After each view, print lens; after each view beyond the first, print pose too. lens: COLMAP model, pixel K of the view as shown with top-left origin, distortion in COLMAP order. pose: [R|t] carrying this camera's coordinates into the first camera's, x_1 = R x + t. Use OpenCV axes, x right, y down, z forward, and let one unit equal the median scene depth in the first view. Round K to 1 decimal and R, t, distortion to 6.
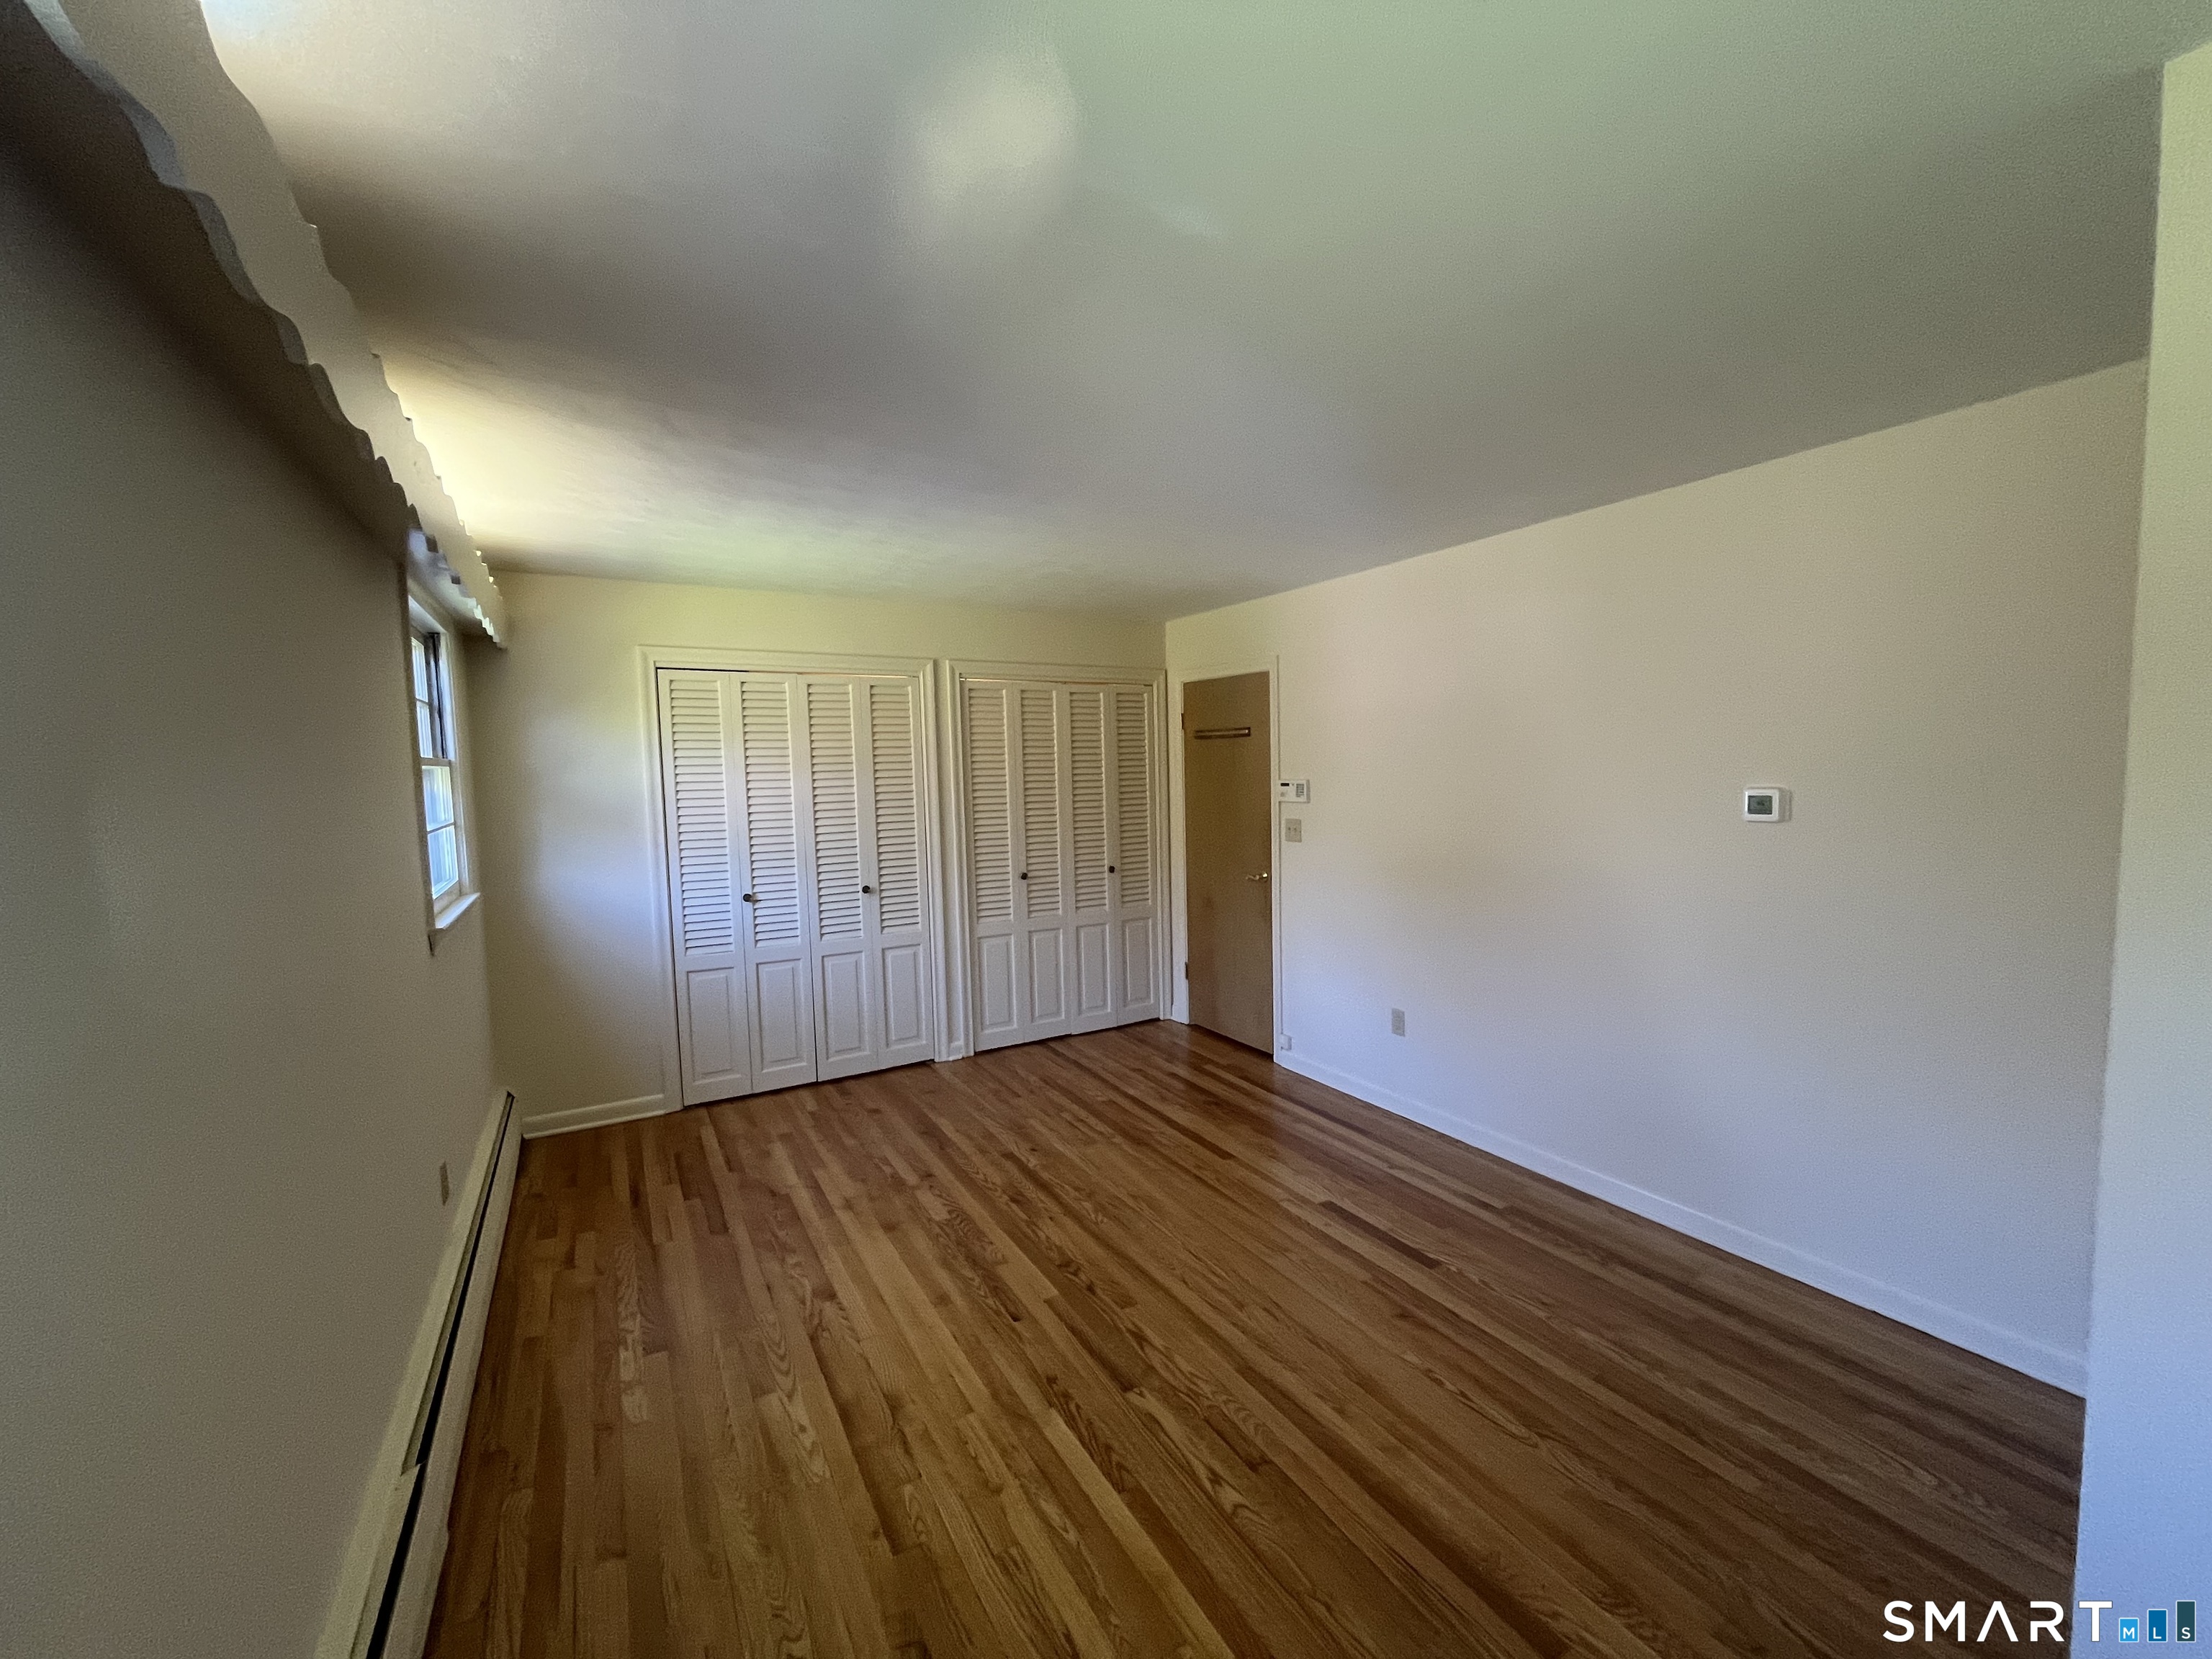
lens RADIAL K [[896.7, 0, 1101.6], [0, 896.7, 837.1], [0, 0, 1]] dist [0.000342, 0.000086]
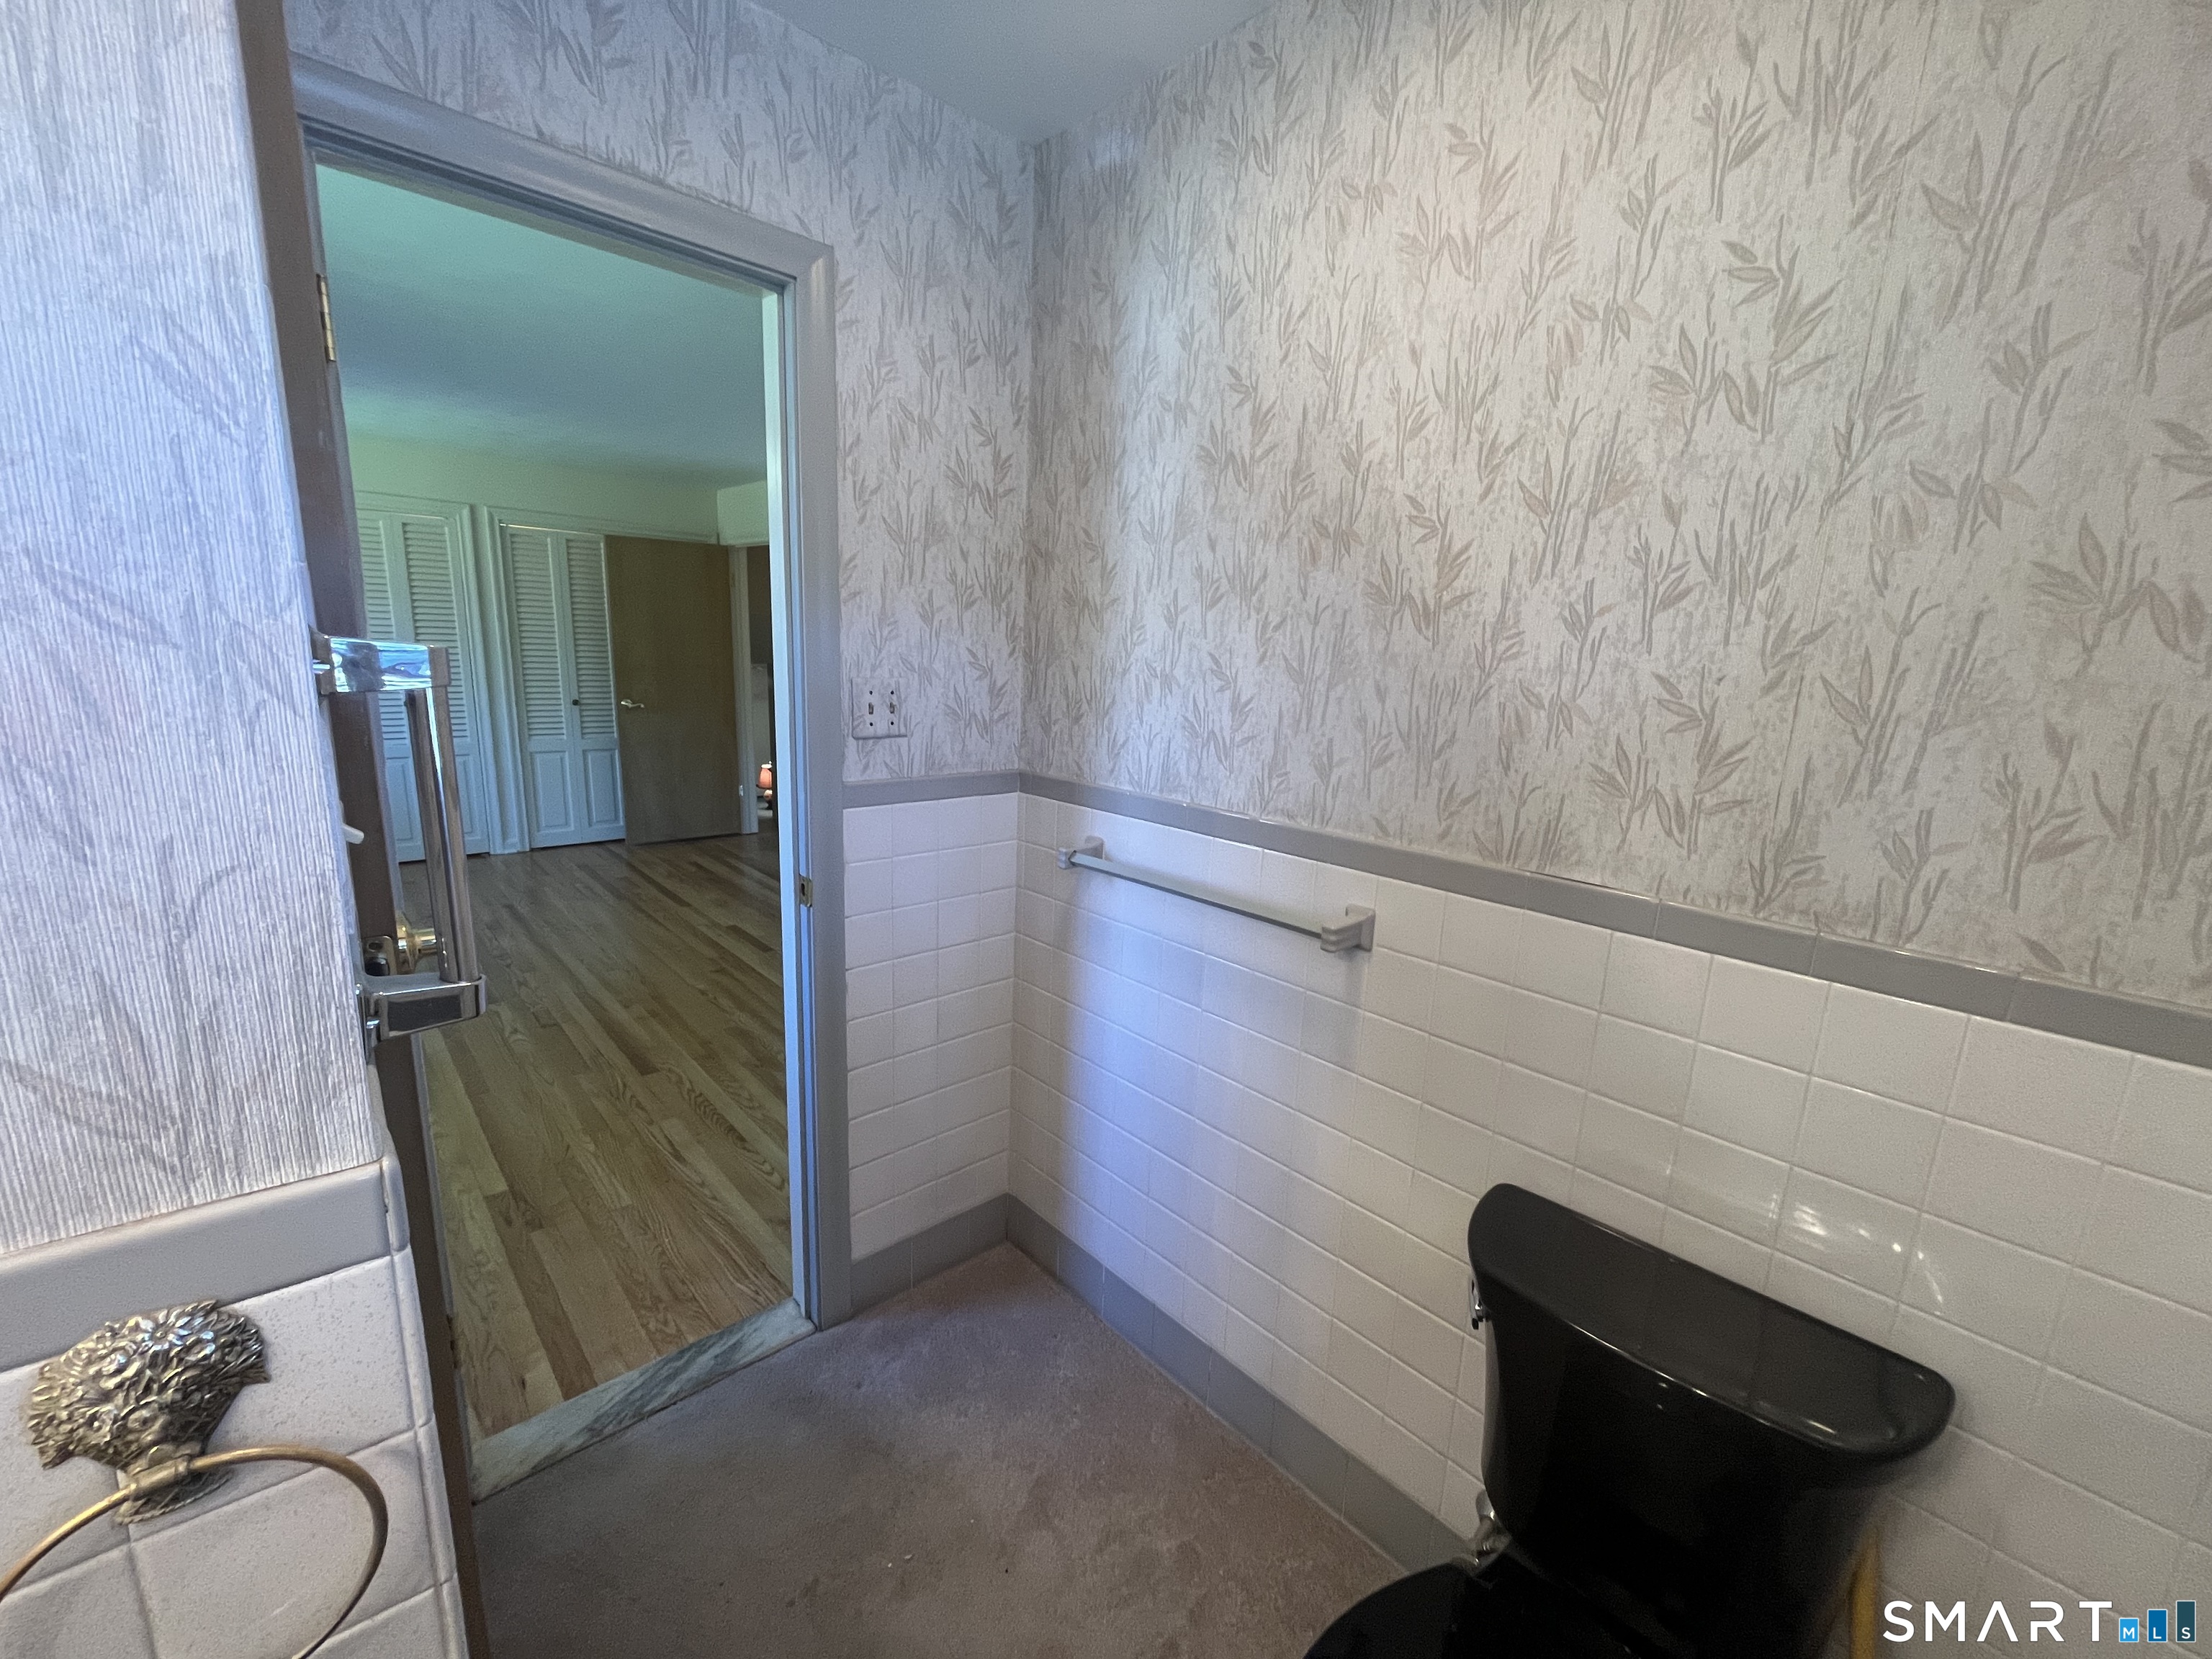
lens RADIAL K [[896.7, 0, 1101.6], [0, 896.7, 837.1], [0, 0, 1]] dist [0.000342, 0.000086]
pose [[0.973203, 0.017988, 0.229243, 0.487605], [-0.047496, 0.991163, 0.123858, 0.060485], [-0.224989, -0.131427, 0.965457, -0.490530]]
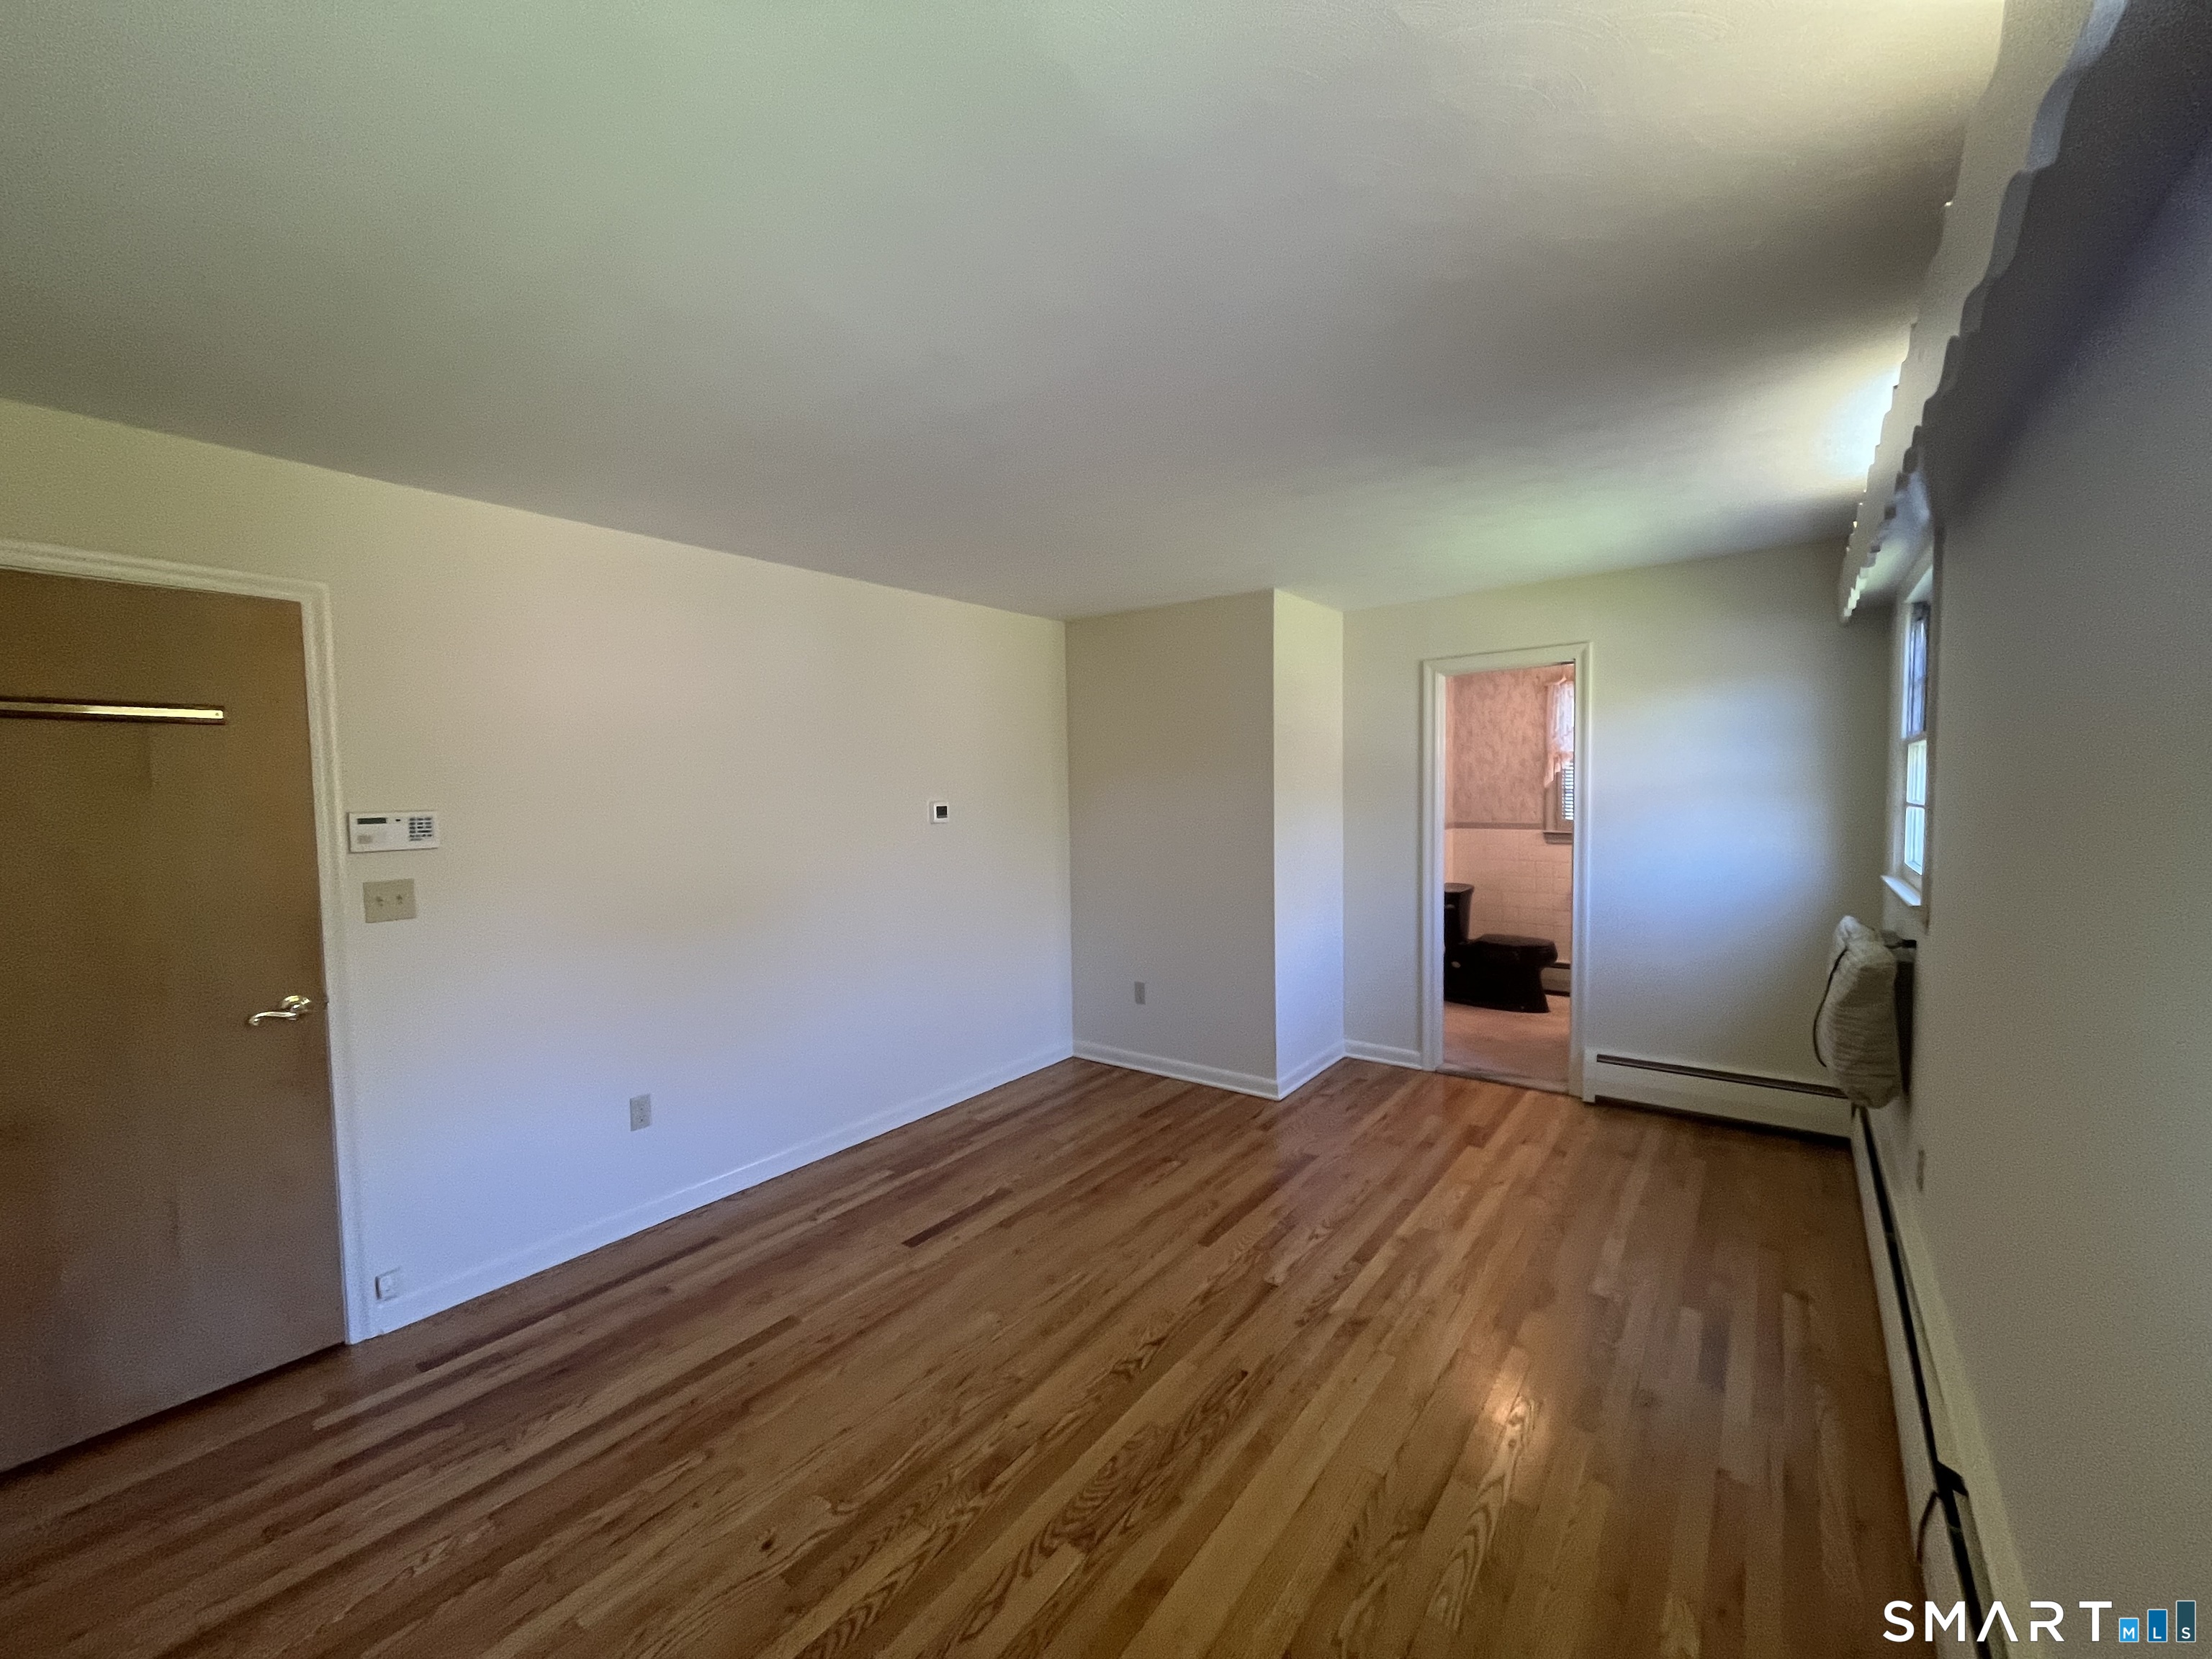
lens RADIAL K [[896.7, 0, 1101.6], [0, 896.7, 837.1], [0, 0, 1]] dist [0.000342, 0.000086]
pose [[-0.395298, -0.024327, 0.918231, -0.670690], [0.097602, 0.992878, 0.068322, -0.058561], [-0.913353, 0.116629, -0.390108, 1.113493]]
